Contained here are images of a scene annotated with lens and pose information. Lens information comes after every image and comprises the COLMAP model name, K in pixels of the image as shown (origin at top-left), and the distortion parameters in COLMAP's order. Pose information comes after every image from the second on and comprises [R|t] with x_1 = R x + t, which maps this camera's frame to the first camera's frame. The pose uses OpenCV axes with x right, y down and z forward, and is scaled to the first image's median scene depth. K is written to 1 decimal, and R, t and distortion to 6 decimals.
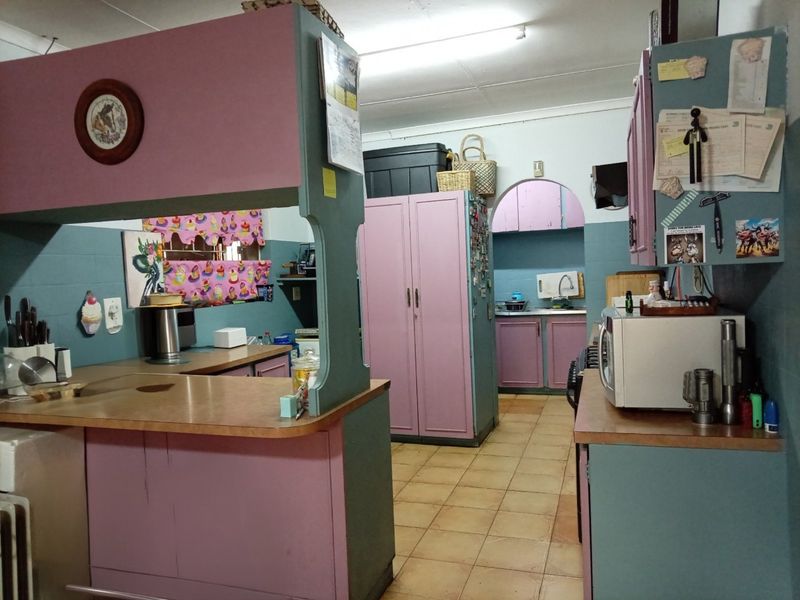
lens RADIAL K [[603.8, 0, 398.6], [0, 603.8, 299.4], [0, 0, 1]] dist [0.010169, -0.006641]
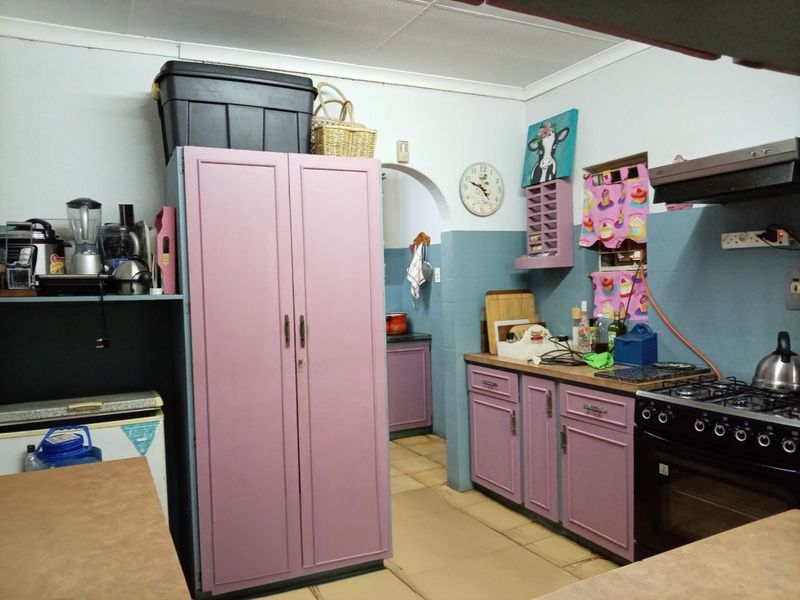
lens RADIAL K [[603.8, 0, 399.3], [0, 603.8, 302.7], [0, 0, 1]] dist [0.010169, -0.006641]
pose [[0.697837, -0.000739, 0.716256, -0.473477], [0.034414, 0.998879, -0.032498, -0.010816], [-0.715429, 0.047327, 0.697080, 0.779337]]
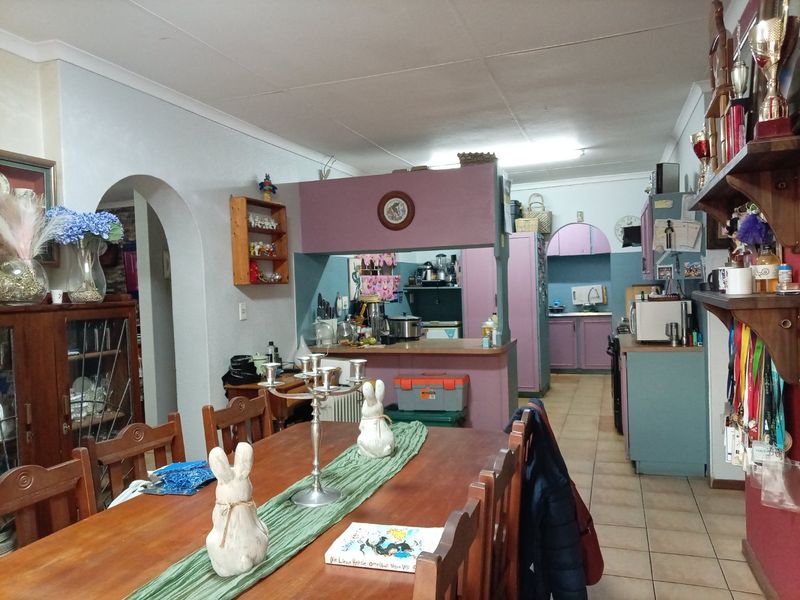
lens RADIAL K [[603.8, 0, 397.2], [0, 603.8, 299.8], [0, 0, 1]] dist [0.010169, -0.006641]
pose [[0.999885, 0.008101, -0.012841, -0.321066], [-0.008410, 0.999673, -0.024152, 0.051327], [0.012641, 0.024257, 0.999626, -0.803978]]
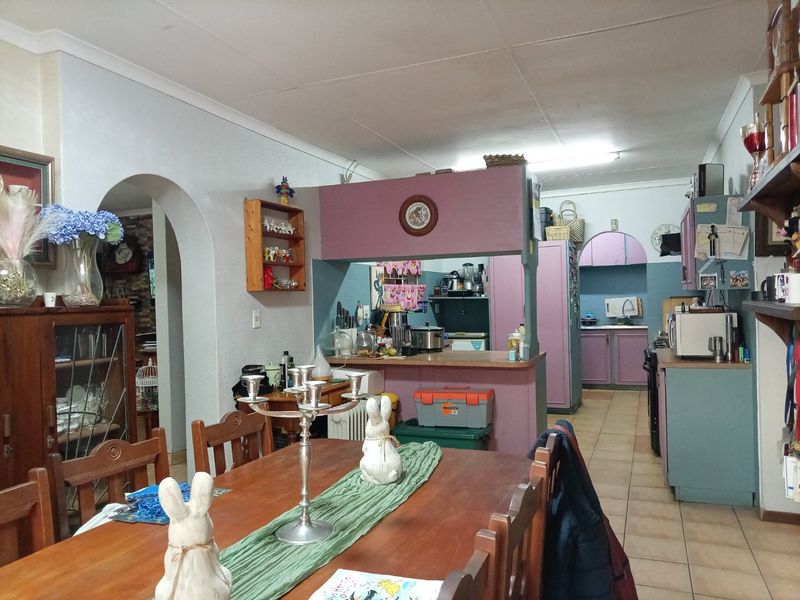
lens RADIAL K [[603.8, 0, 398.5], [0, 603.8, 301.2], [0, 0, 1]] dist [0.010169, -0.006641]
pose [[0.998010, 0.017727, -0.060520, -0.301789], [-0.020165, 0.998999, -0.039918, 0.054901], [0.059752, 0.041059, 0.997368, -0.728764]]
